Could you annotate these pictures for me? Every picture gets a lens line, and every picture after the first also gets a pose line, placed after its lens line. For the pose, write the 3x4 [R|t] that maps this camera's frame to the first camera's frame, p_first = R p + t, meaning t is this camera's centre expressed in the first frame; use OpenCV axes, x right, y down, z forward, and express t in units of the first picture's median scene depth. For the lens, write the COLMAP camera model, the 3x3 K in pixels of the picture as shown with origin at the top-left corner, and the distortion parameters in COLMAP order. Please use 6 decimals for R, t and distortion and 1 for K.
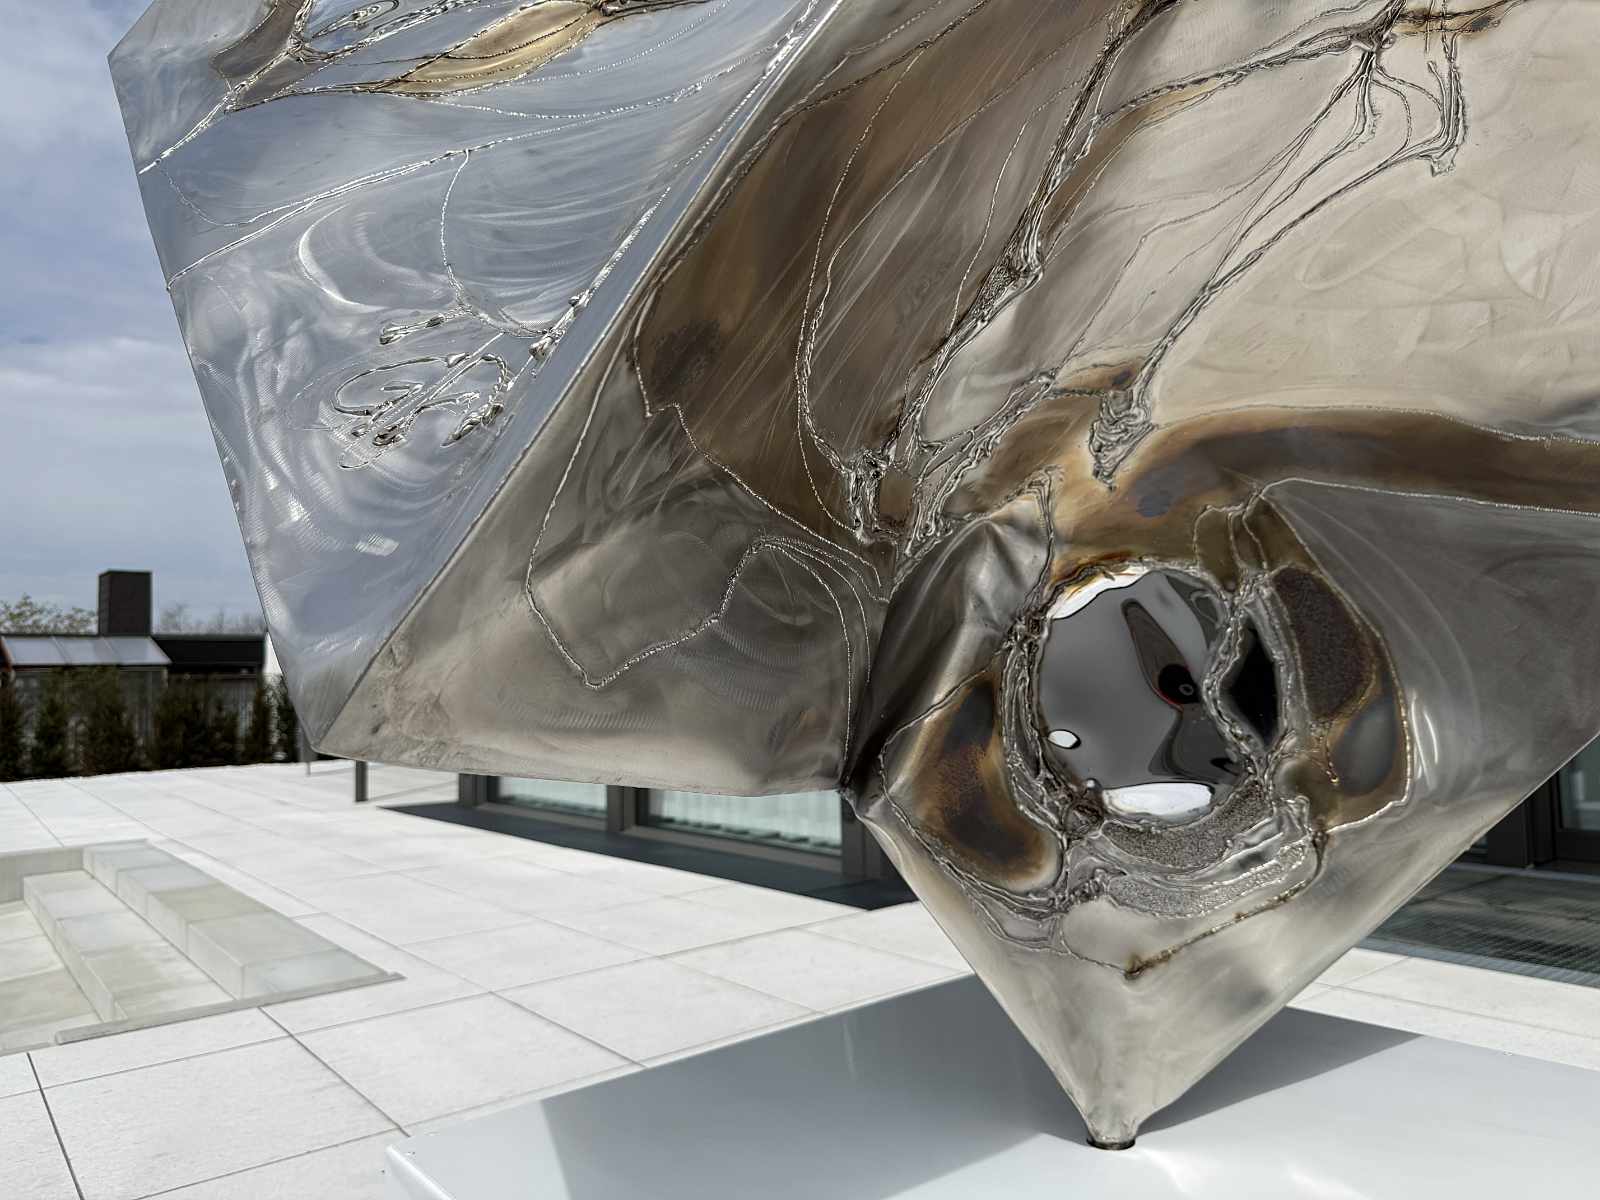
lens RADIAL K [[1129.6, 0, 800.0], [0, 1129.6, 600.0], [0, 0, 1]] dist [-0.122407, -0.059300]
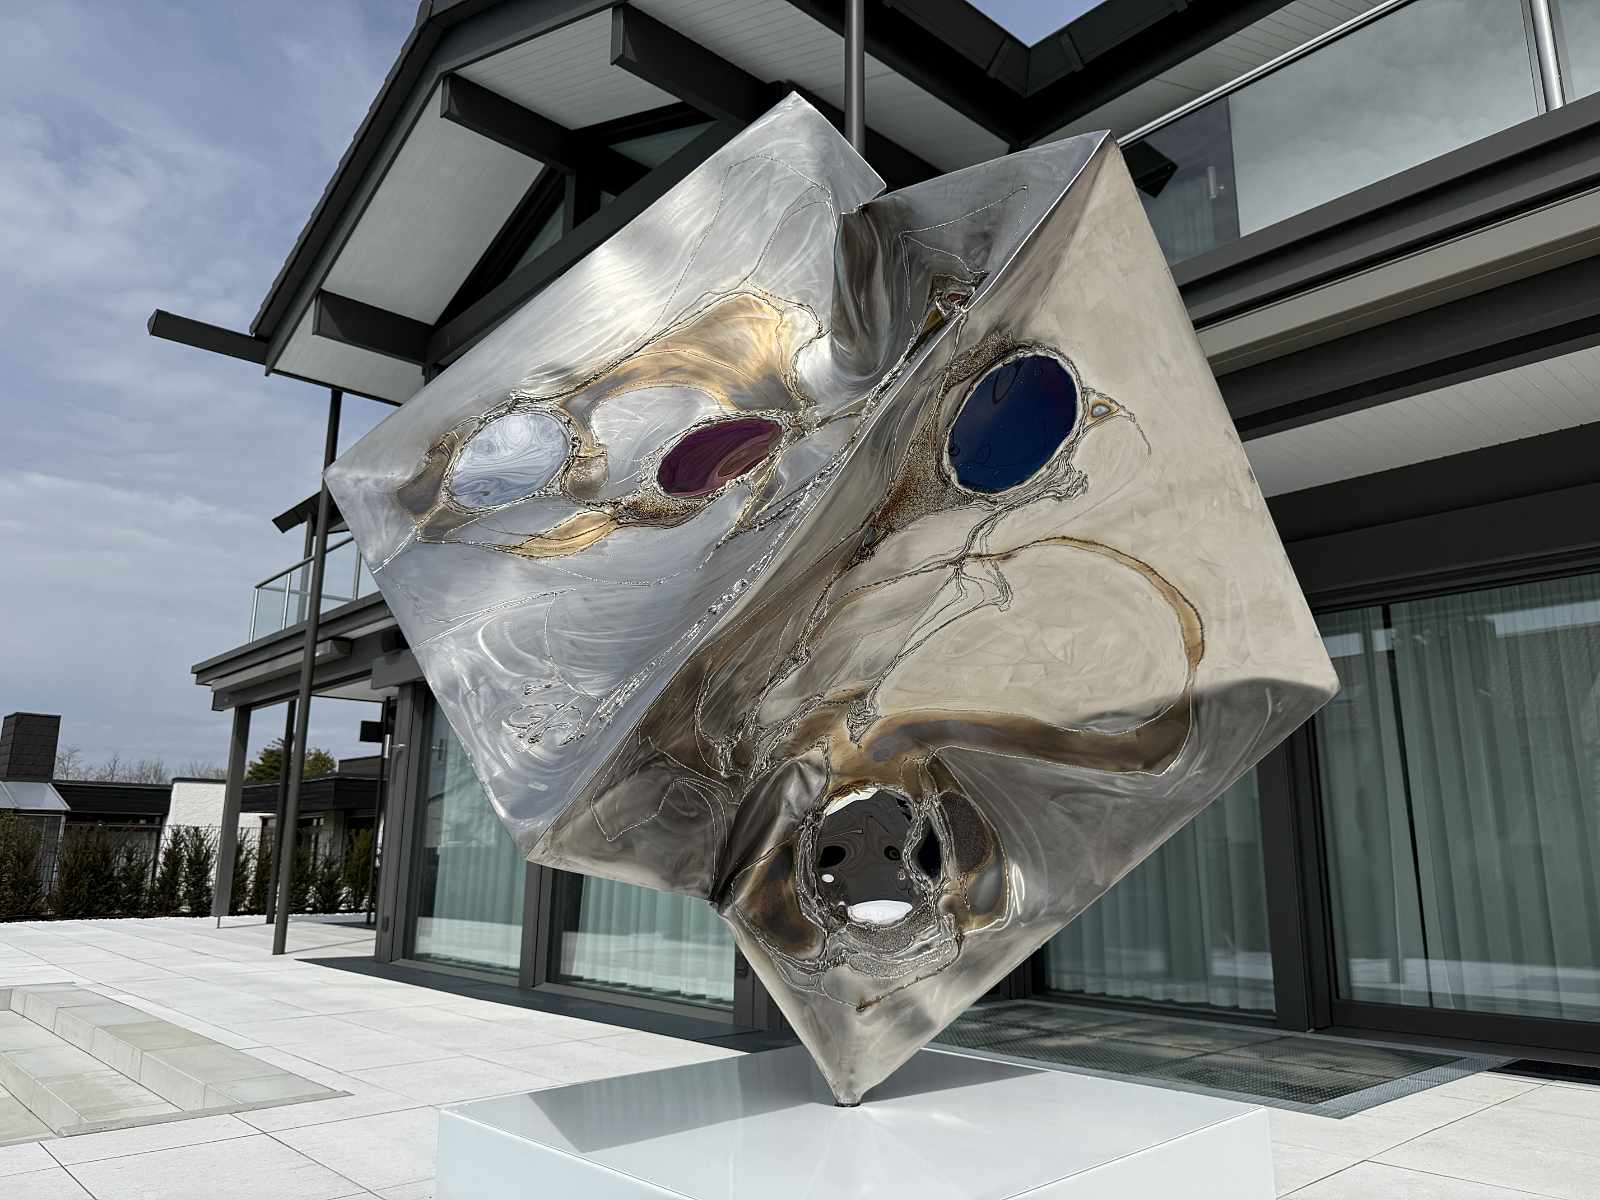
lens RADIAL K [[1096.8, 0, 808.3], [0, 1096.8, 559.0], [0, 0, 1]] dist [0.004890, -0.065727]
pose [[0.995800, 0.051670, 0.075578, 0.030873], [-0.036539, 0.981221, -0.189396, -0.059462], [-0.083944, 0.185839, 0.978988, -0.993979]]
